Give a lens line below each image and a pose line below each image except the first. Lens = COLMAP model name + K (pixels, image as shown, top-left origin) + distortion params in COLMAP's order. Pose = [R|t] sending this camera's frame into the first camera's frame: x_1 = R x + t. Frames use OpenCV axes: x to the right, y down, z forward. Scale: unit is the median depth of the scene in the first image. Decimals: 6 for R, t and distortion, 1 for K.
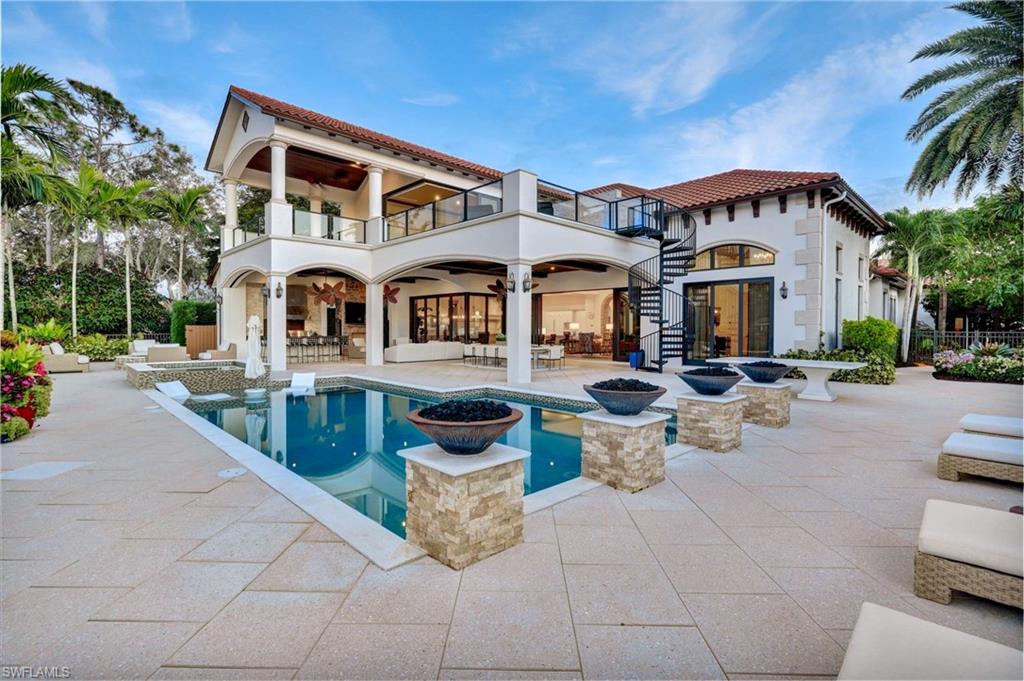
lens RADIAL K [[480.0, 0, 512.9], [0, 480.0, 336.5], [0, 0, 1]] dist [-0.001658, -0.000310]
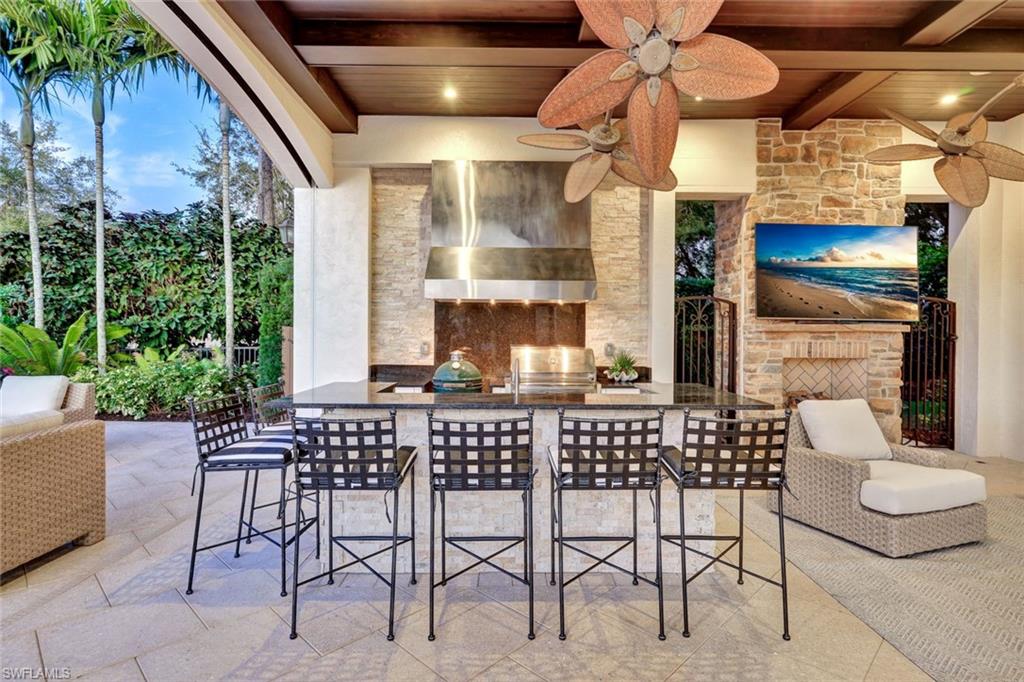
lens RADIAL K [[542.8, 0, 511.6], [0, 542.8, 339.3], [0, 0, 1]] dist [-0.003247, 0.000395]
pose [[0.729479, 0.010138, -0.683928, -0.265812], [-0.010478, 0.999938, 0.003647, -0.016751], [0.683922, 0.004506, 0.729541, 0.756632]]
